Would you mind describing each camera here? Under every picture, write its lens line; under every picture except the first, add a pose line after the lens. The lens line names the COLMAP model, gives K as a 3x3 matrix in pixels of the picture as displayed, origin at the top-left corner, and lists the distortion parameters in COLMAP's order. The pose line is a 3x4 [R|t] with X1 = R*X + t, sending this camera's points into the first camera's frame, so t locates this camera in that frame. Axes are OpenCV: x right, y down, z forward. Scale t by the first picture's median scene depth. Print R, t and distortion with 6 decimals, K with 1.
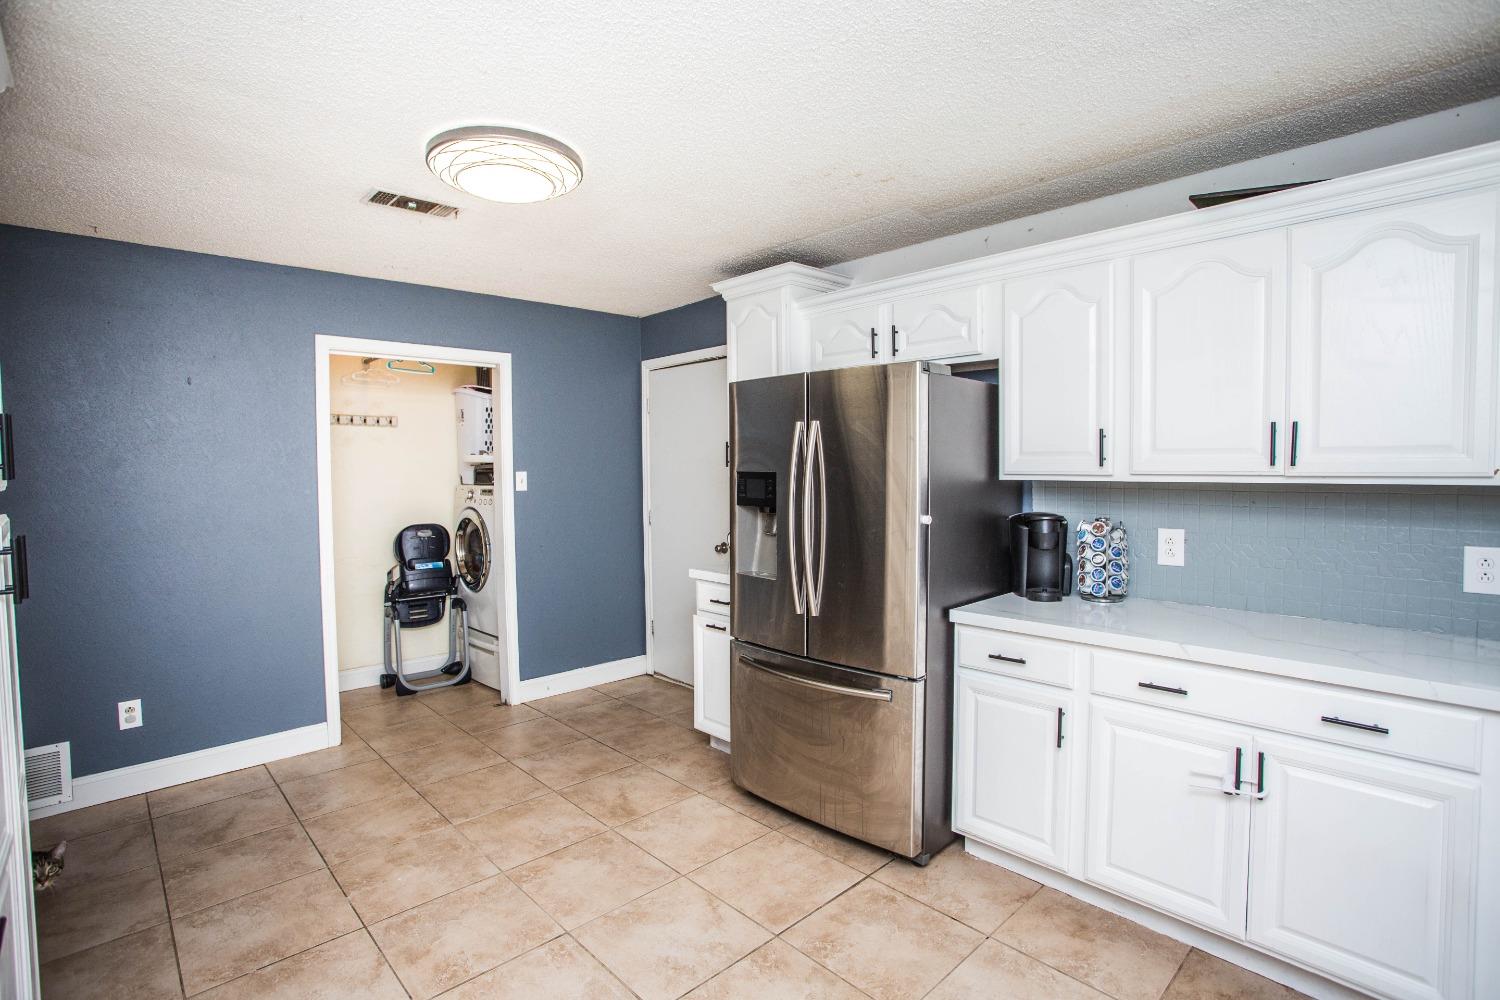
lens RADIAL K [[732.2, 0, 748.8], [0, 732.2, 493.9], [0, 0, 1]] dist [-0.084075, 0.033936]
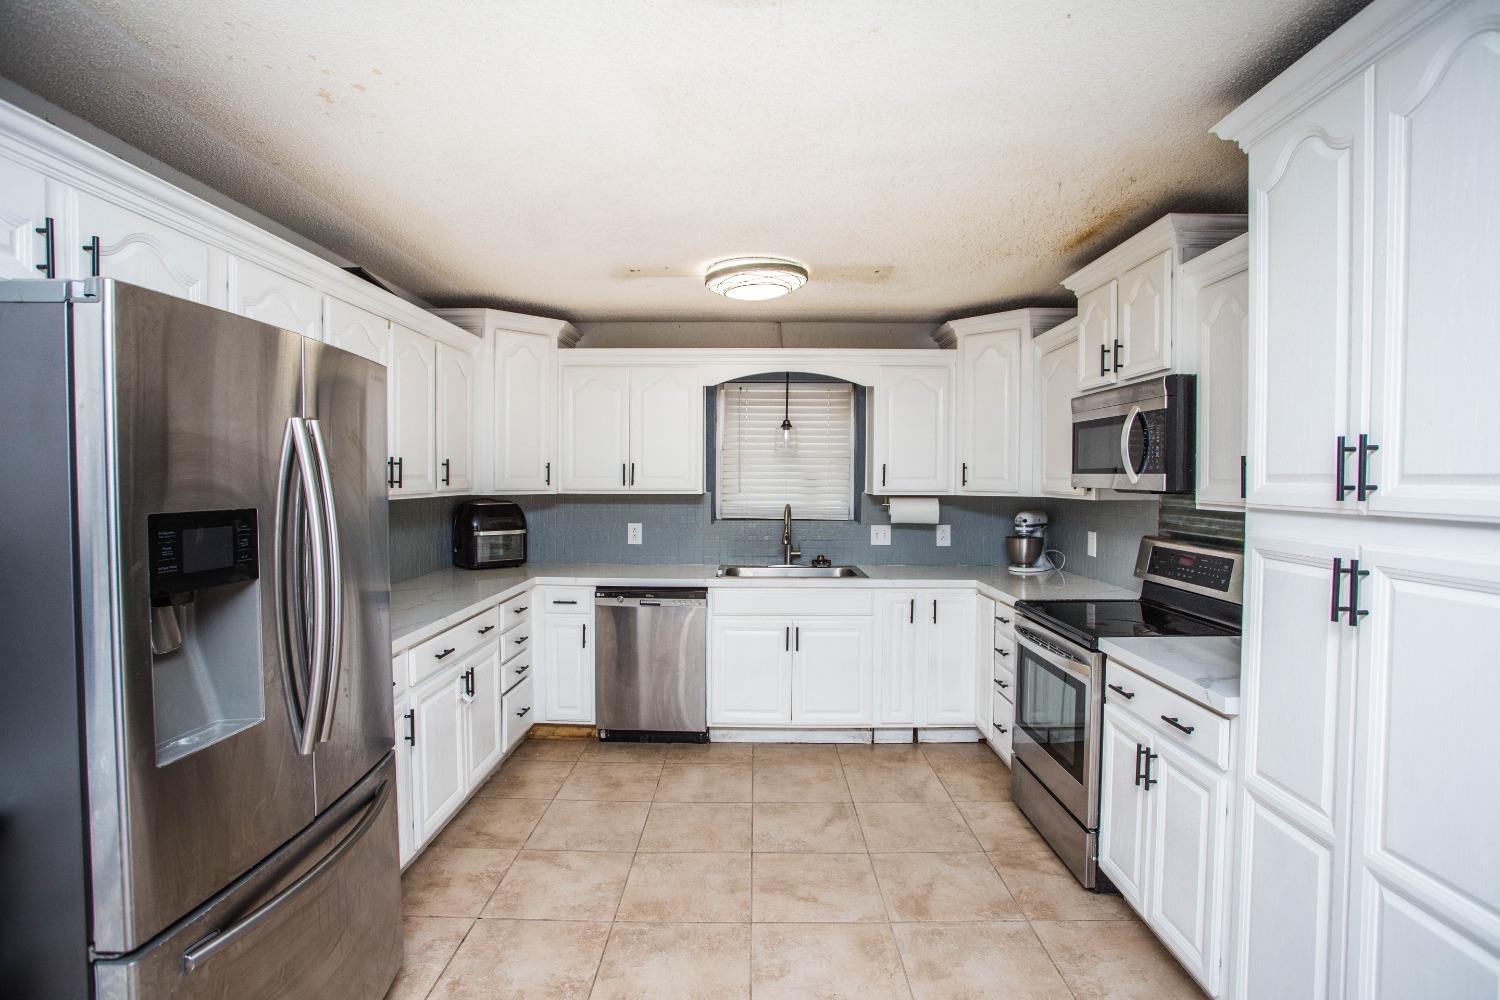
lens RADIAL K [[732.2, 0, 748.8], [0, 732.2, 493.9], [0, 0, 1]] dist [-0.084075, 0.033936]
pose [[-0.724001, -0.007547, 0.689758, -0.765933], [0.038863, 0.997906, 0.051710, -0.072840], [-0.688704, 0.064244, -0.722191, 1.568623]]
